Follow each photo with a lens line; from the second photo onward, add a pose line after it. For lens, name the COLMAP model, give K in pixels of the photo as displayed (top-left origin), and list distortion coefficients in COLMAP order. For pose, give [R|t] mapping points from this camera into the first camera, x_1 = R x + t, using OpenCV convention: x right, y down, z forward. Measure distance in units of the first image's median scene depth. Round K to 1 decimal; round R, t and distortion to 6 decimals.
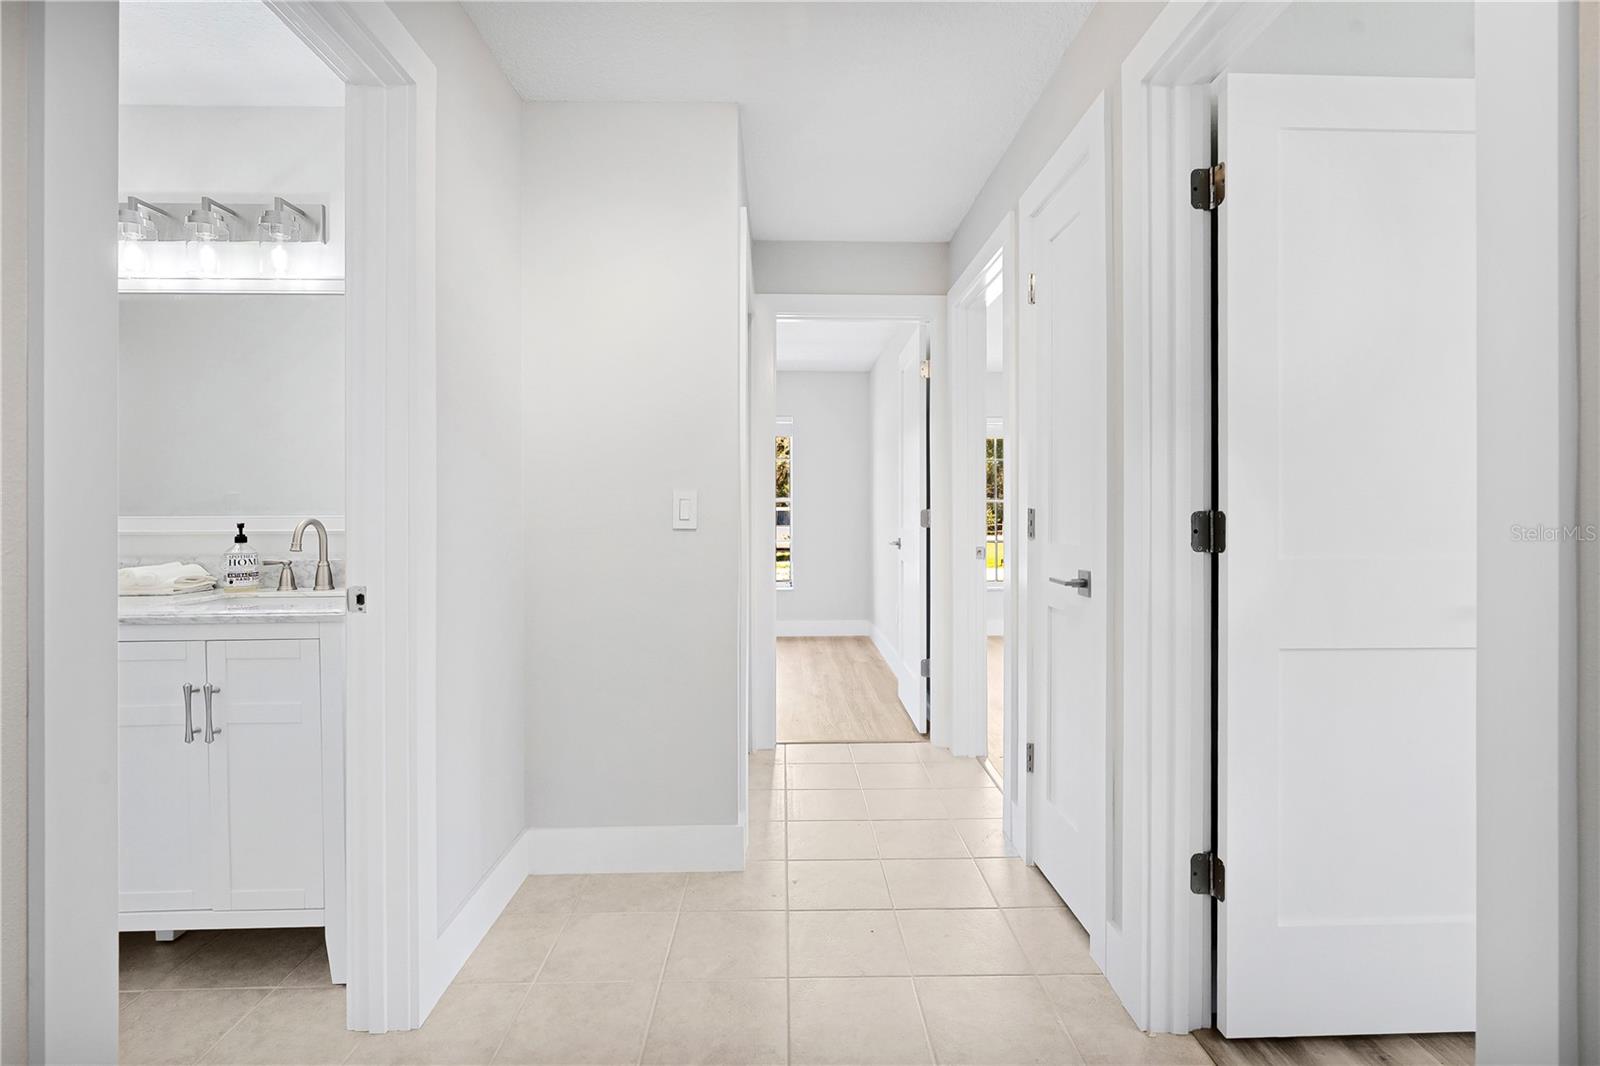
lens RADIAL K [[736.6, 0, 791.5], [0, 736.6, 523.7], [0, 0, 1]] dist [-0.002985, -0.000642]
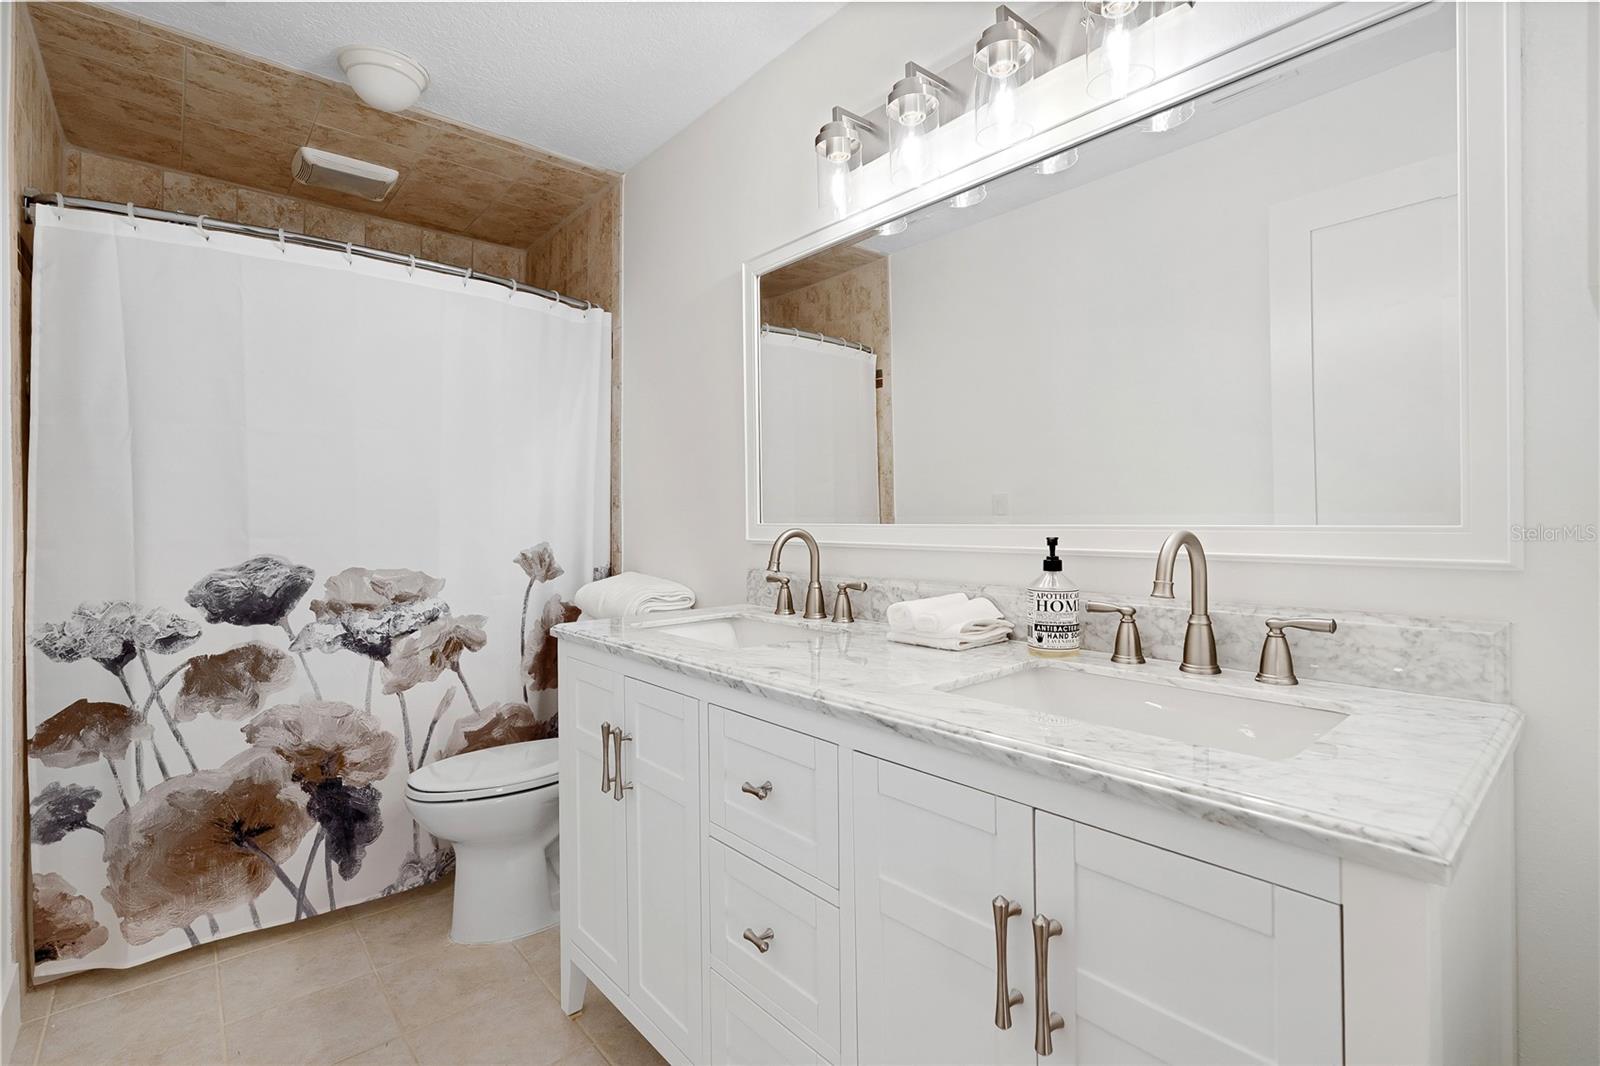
lens RADIAL K [[736.6, 0, 791.5], [0, 736.6, 523.7], [0, 0, 1]] dist [-0.002985, -0.000642]
pose [[0.629938, 0.003205, -0.776639, -0.430880], [-0.003170, 0.999994, 0.001556, -0.011220], [0.776639, 0.001482, 0.629944, 0.478559]]
